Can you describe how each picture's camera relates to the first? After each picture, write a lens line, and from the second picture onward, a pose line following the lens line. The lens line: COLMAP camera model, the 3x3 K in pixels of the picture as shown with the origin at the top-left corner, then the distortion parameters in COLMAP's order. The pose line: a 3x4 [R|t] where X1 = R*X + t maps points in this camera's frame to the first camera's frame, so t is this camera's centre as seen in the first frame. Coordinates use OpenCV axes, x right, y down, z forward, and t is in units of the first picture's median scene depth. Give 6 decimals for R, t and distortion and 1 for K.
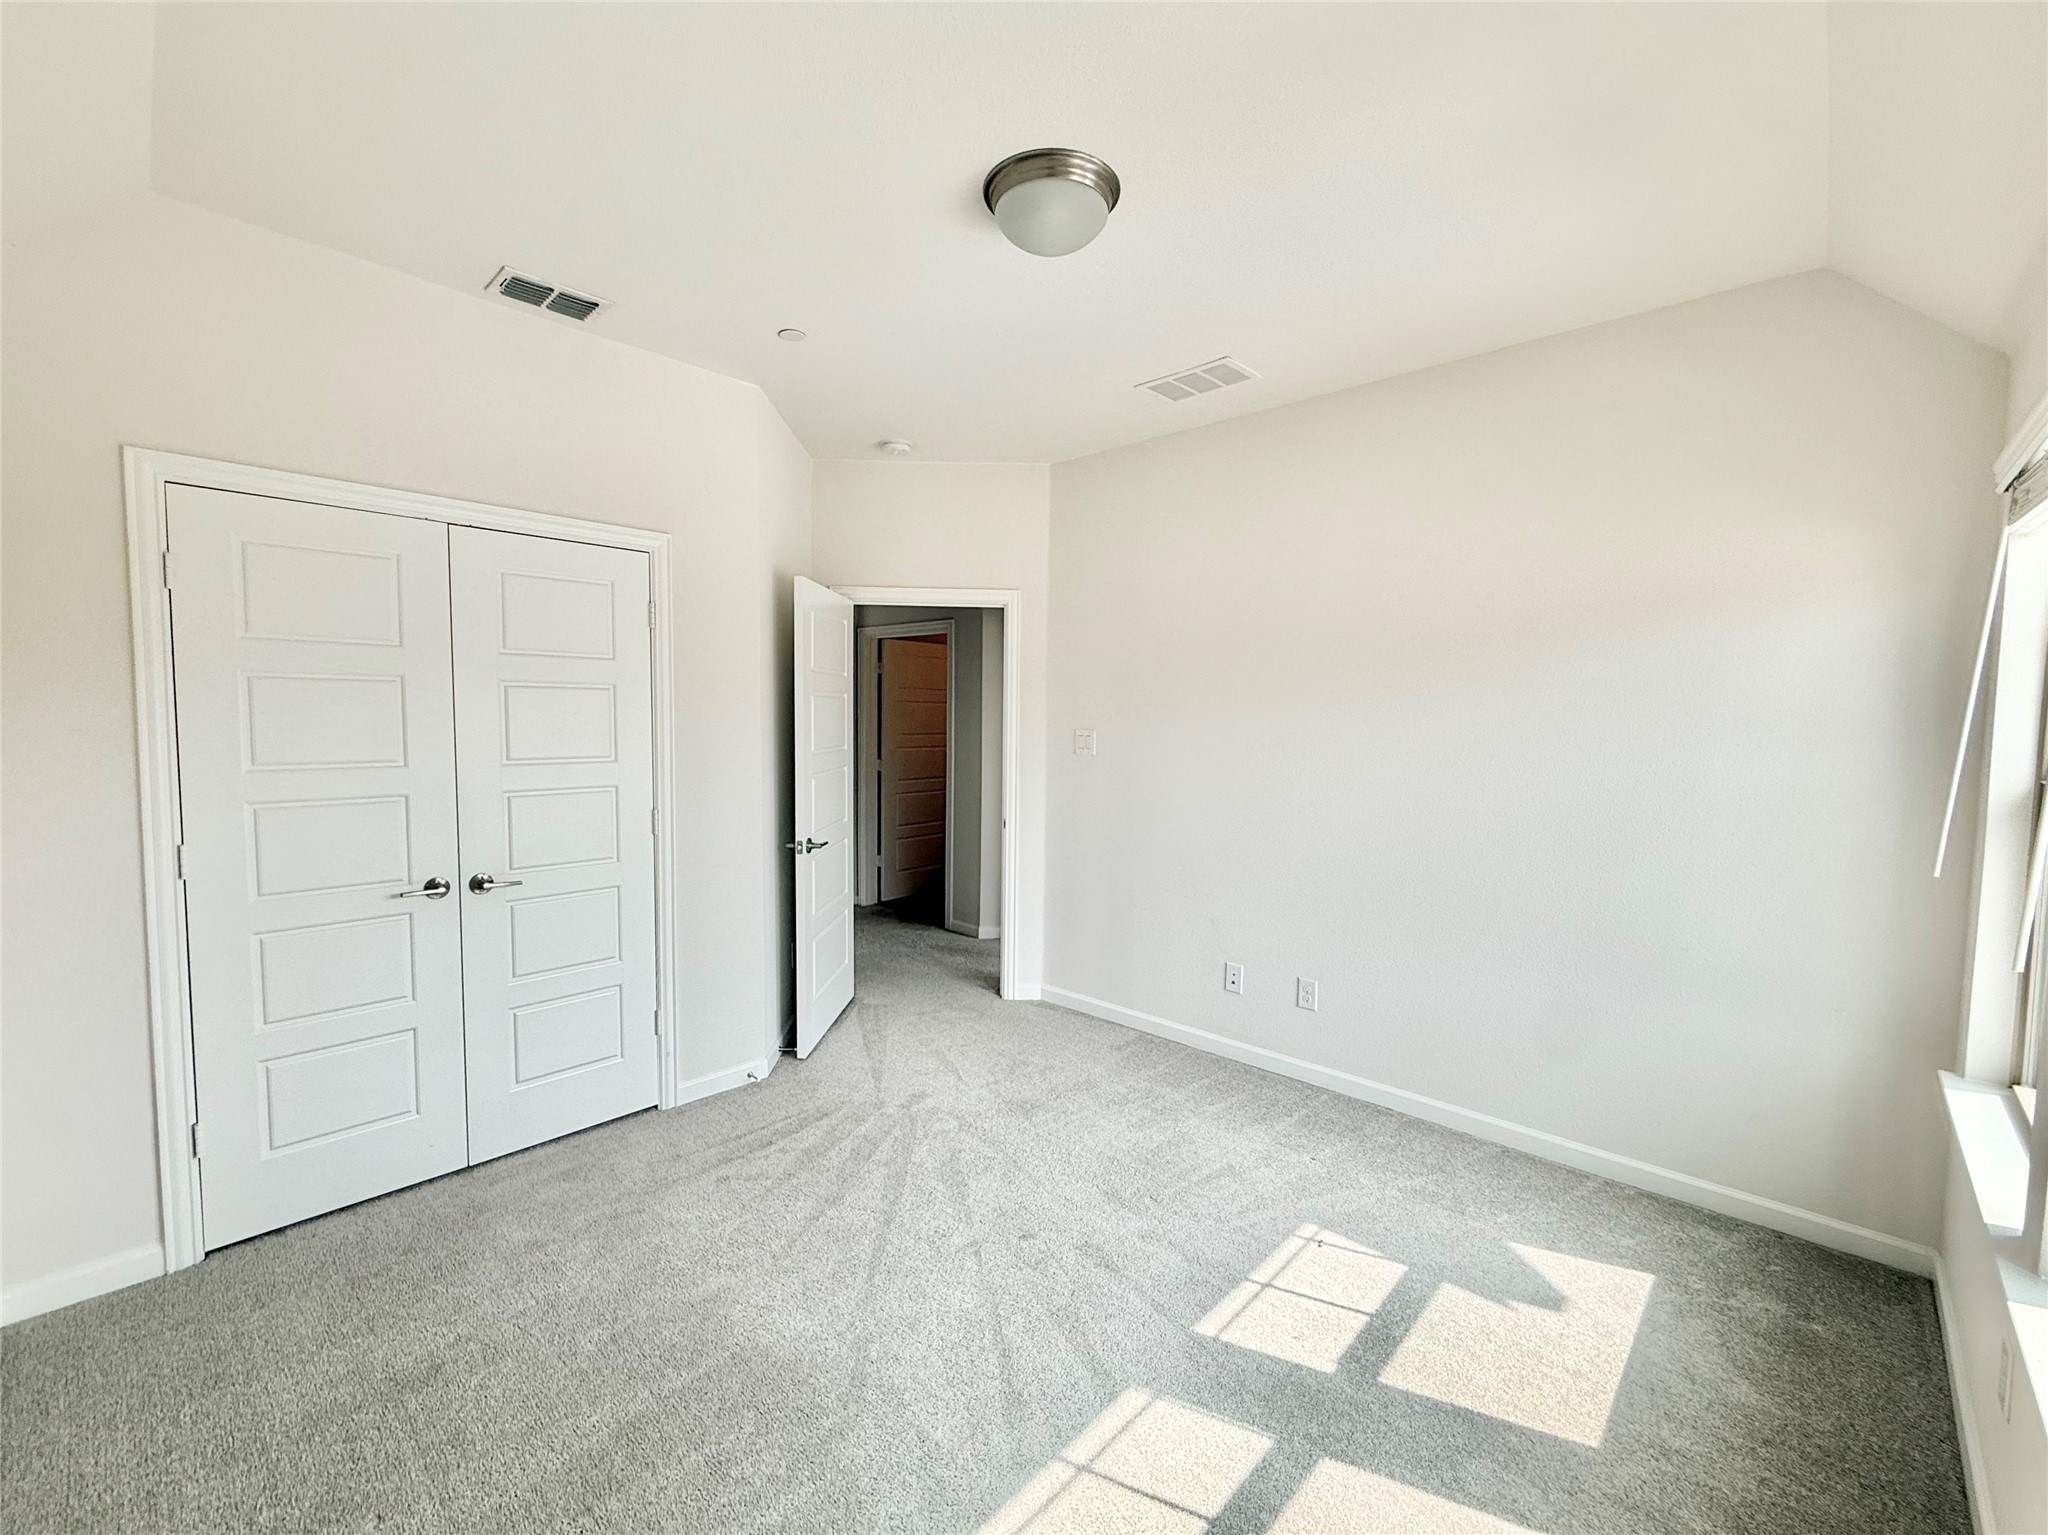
lens RADIAL K [[816.6, 0, 1024.0], [0, 816.6, 767.5], [0, 0, 1]] dist [0.001194, 0.000046]
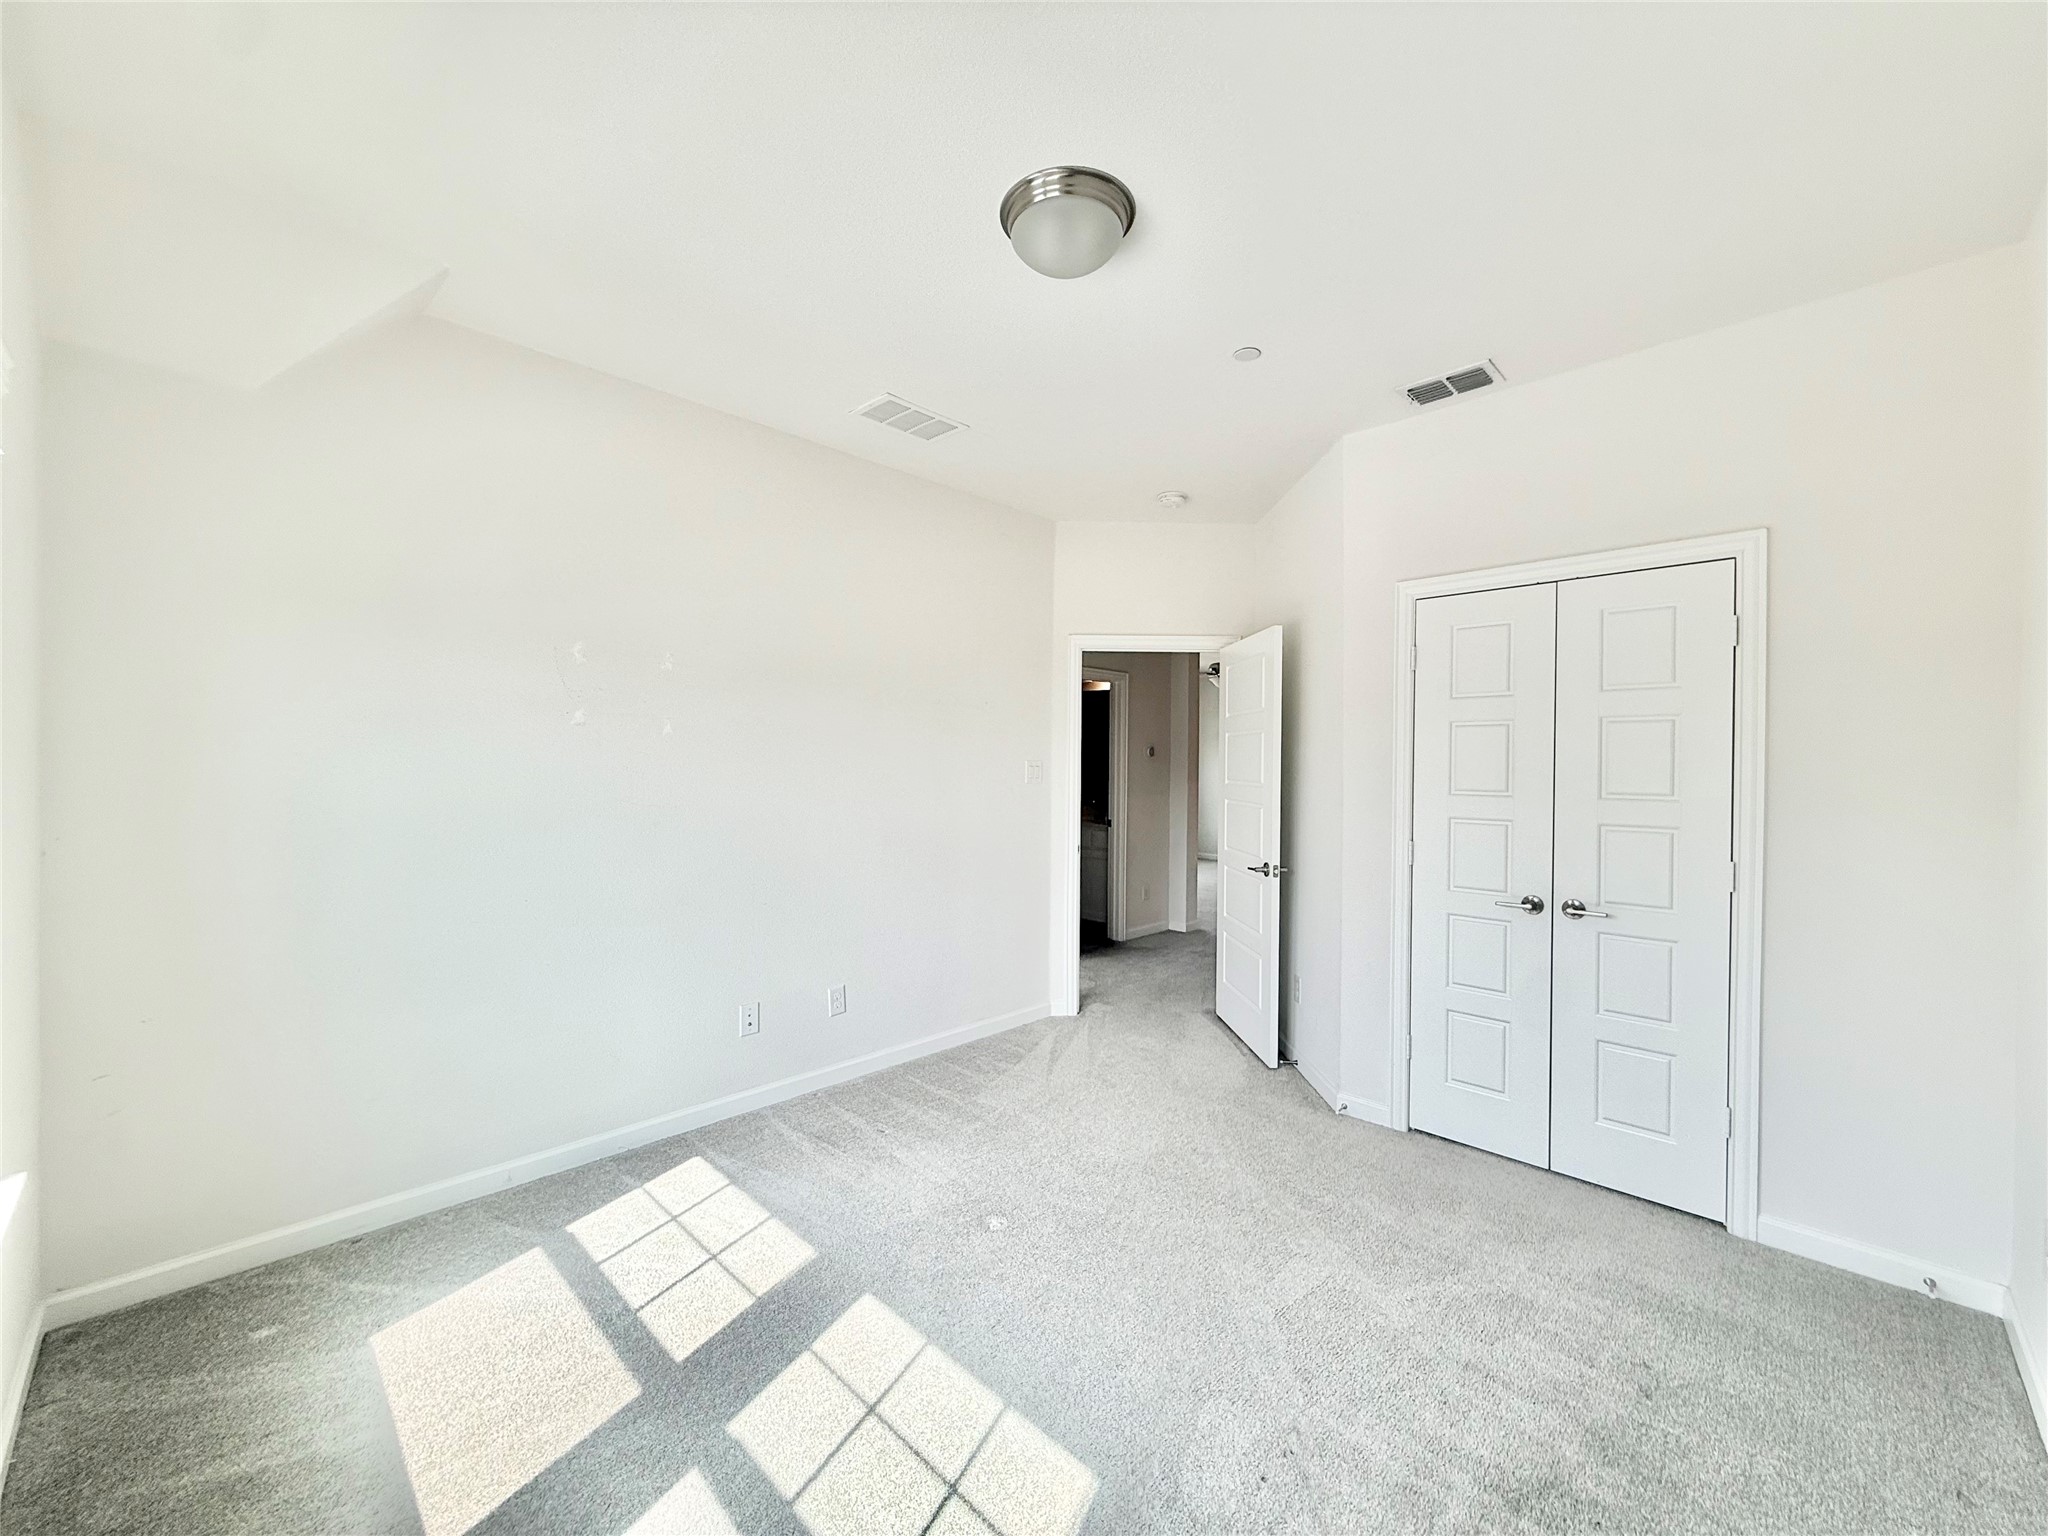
lens RADIAL K [[816.6, 0, 1024.0], [0, 816.6, 768.0], [0, 0, 1]] dist [0.001194, 0.000046]
pose [[-0.005888, 0.016884, -0.999840, 0.394625], [-0.062641, 0.997888, 0.017220, -0.013845], [0.998019, 0.062732, -0.004817, 0.293634]]
